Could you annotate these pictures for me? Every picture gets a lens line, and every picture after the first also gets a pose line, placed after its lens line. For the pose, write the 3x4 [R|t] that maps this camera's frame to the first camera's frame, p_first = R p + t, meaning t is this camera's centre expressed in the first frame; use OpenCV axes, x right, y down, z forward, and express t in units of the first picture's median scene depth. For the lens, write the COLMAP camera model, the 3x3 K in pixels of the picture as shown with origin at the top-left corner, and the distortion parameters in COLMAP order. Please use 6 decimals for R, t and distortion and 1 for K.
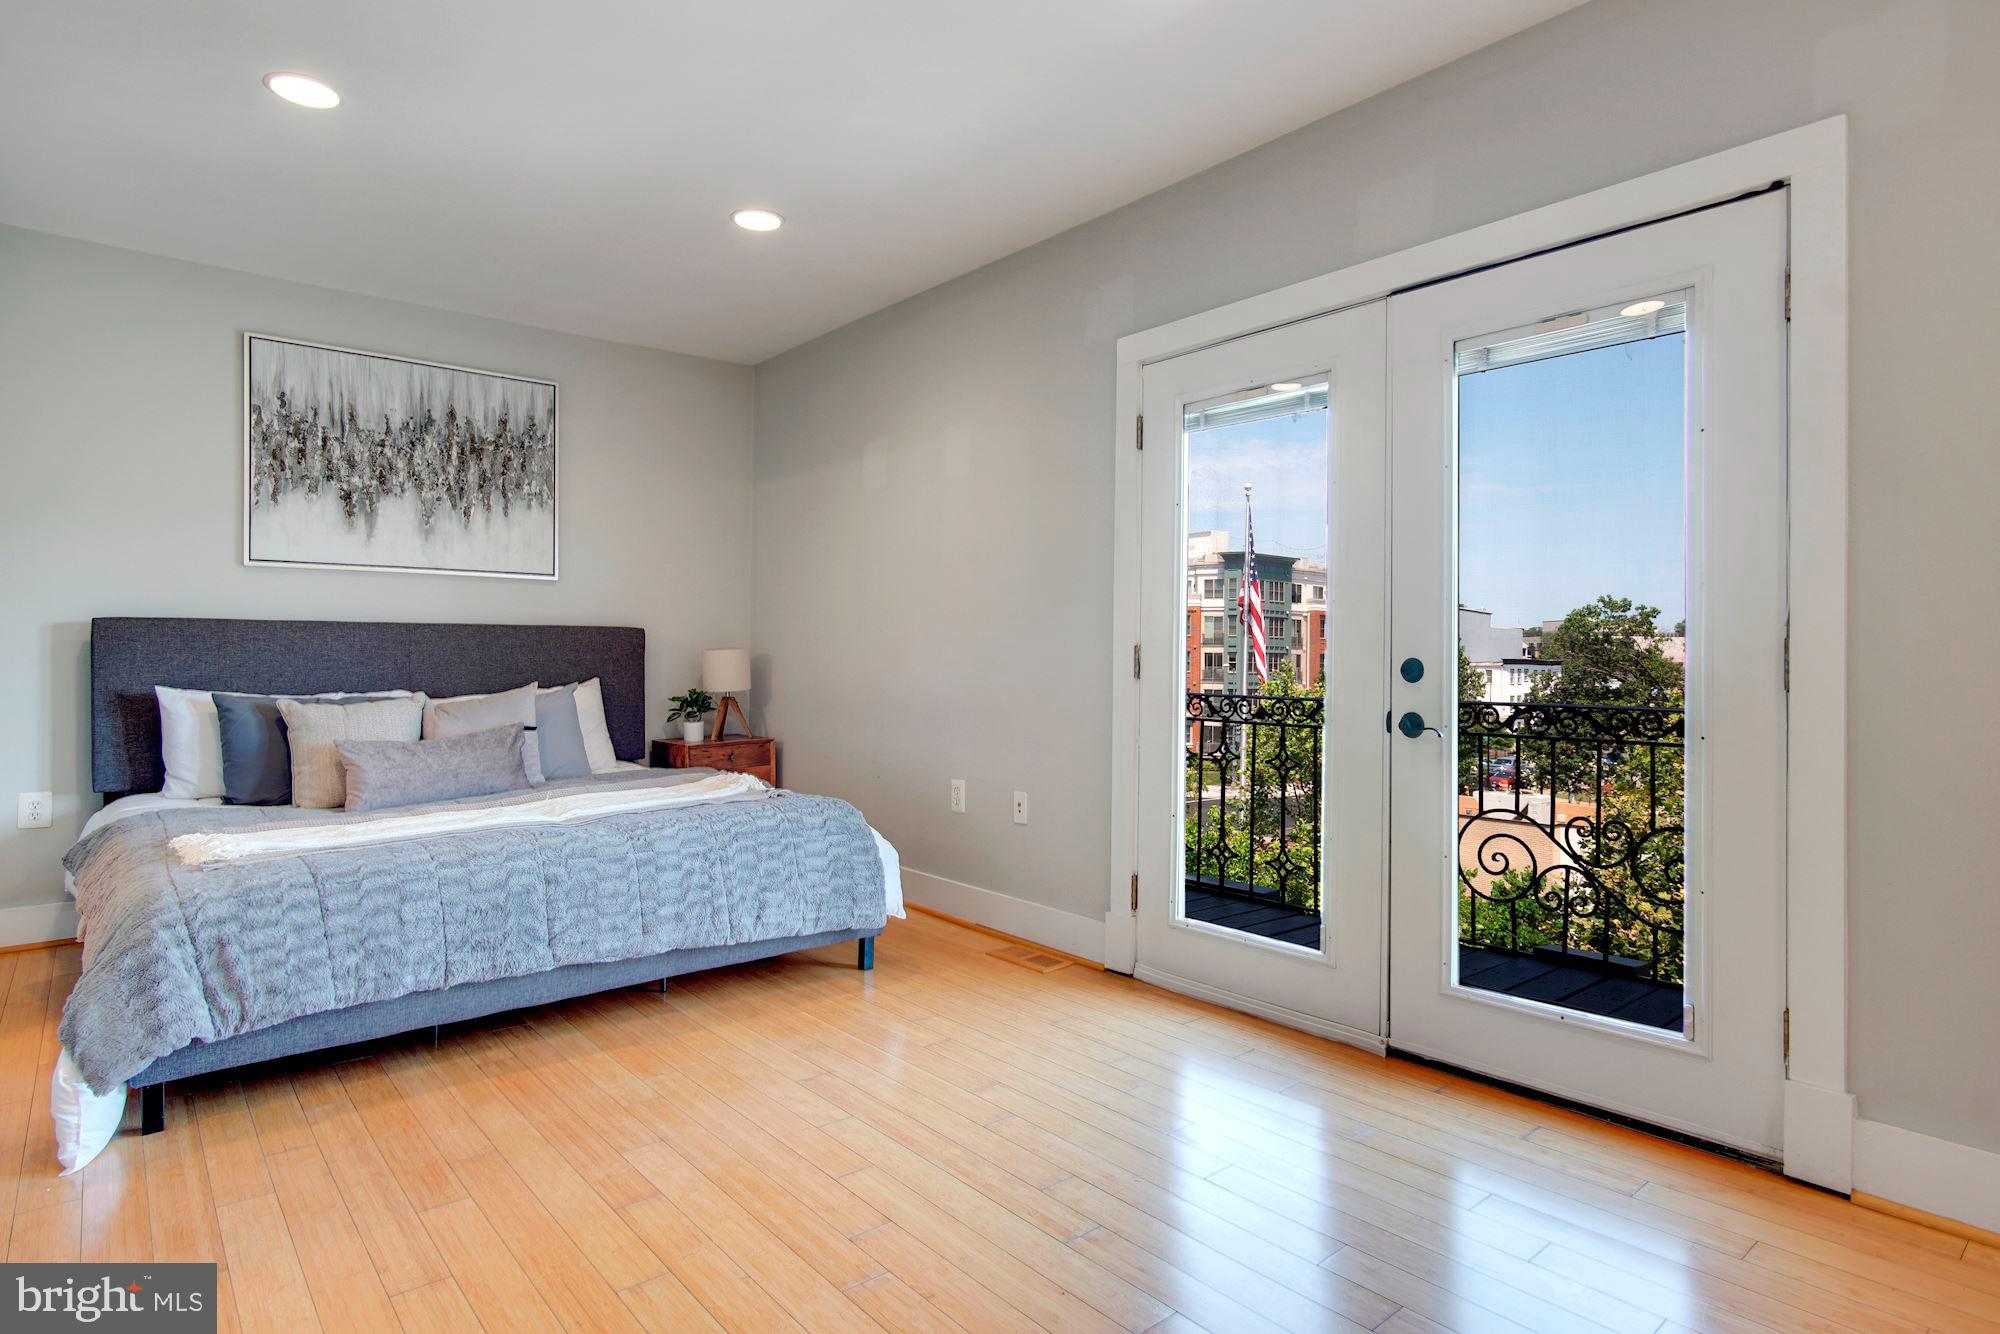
lens RADIAL K [[1084.2, 0, 1009.1], [0, 1084.2, 651.4], [0, 0, 1]] dist [-0.016002, 0.002373]
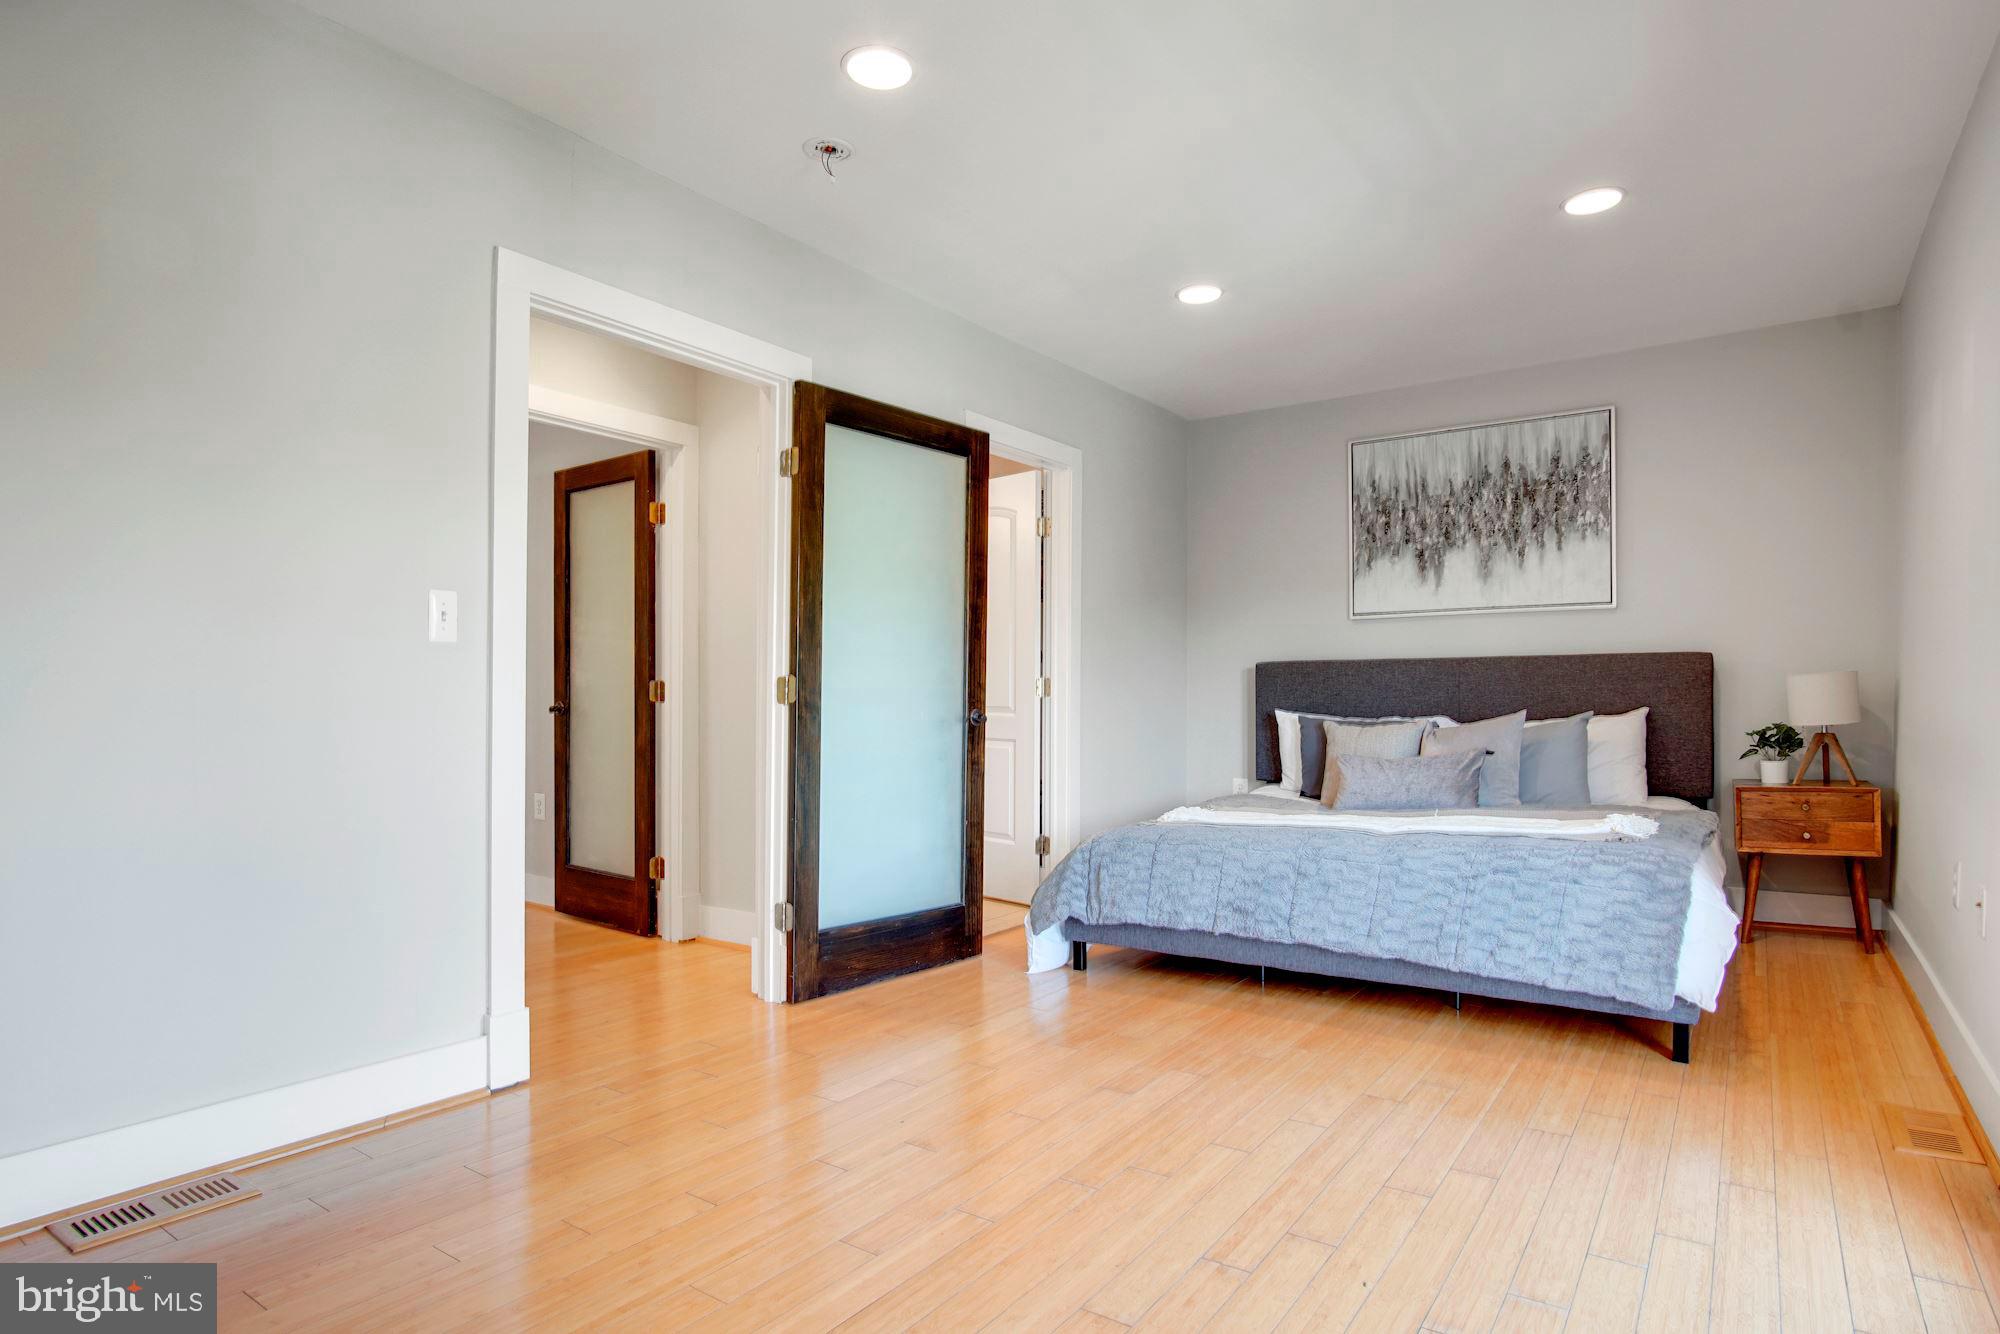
lens RADIAL K [[1084.2, 0, 1019.6], [0, 1084.2, 703.6], [0, 0, 1]] dist [-0.016002, 0.002373]
pose [[0.255008, 0.006296, -0.966918, 0.495520], [0.015597, 0.999822, 0.010623, 0.003156], [0.966813, -0.017790, 0.254864, 0.286666]]
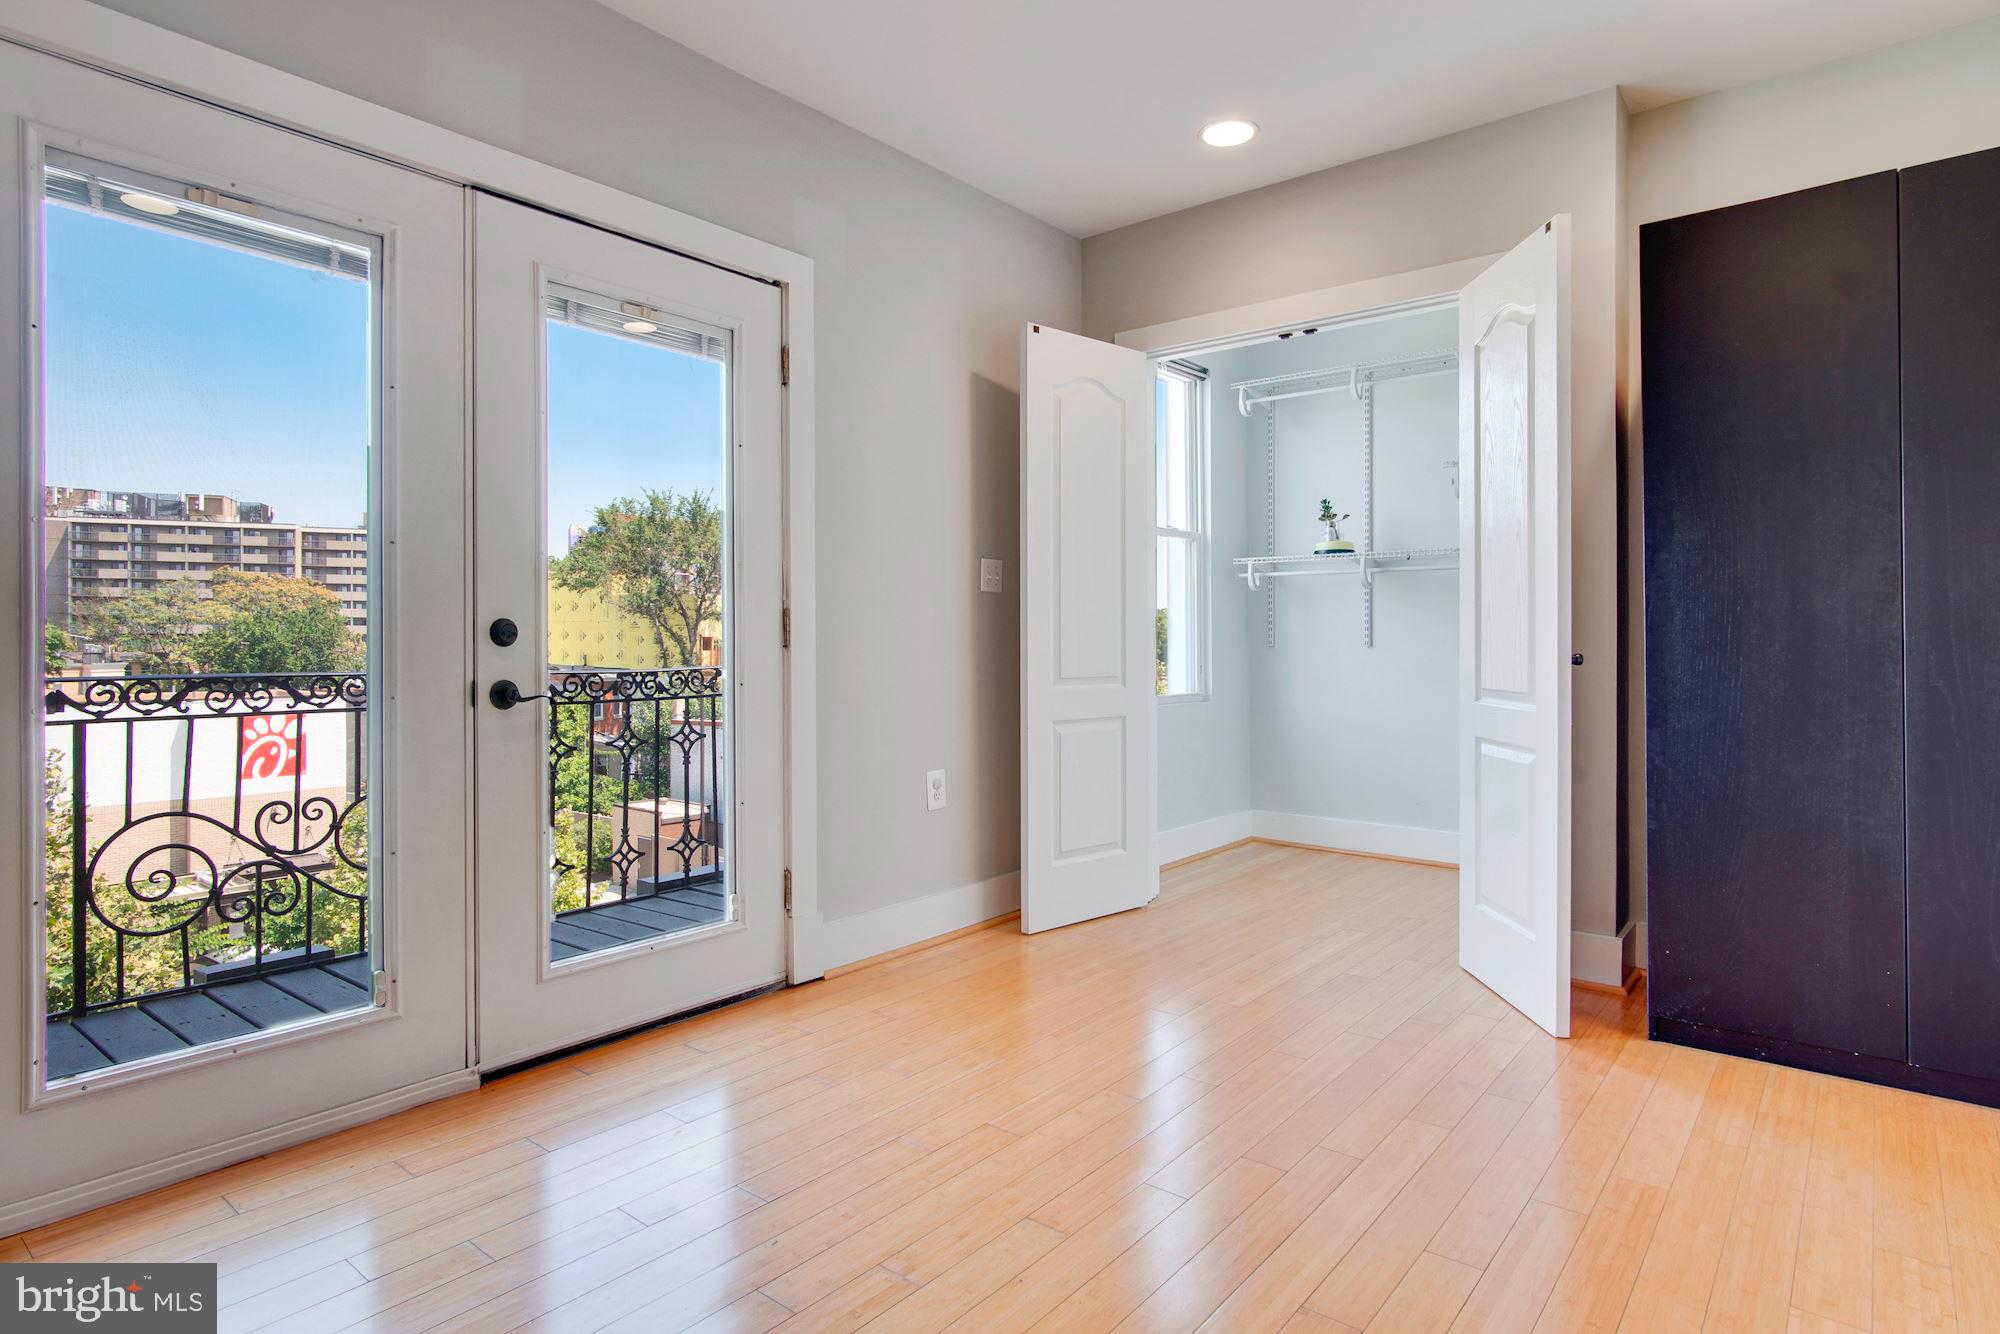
lens RADIAL K [[1084.2, 0, 1003.2], [0, 1084.2, 634.4], [0, 0, 1]] dist [-0.016002, 0.002373]
pose [[-0.192885, -0.003347, 0.981216, -0.406350], [-0.014716, 0.999892, 0.000518, 0.008729], [-0.981111, -0.014339, -0.192913, 0.551168]]
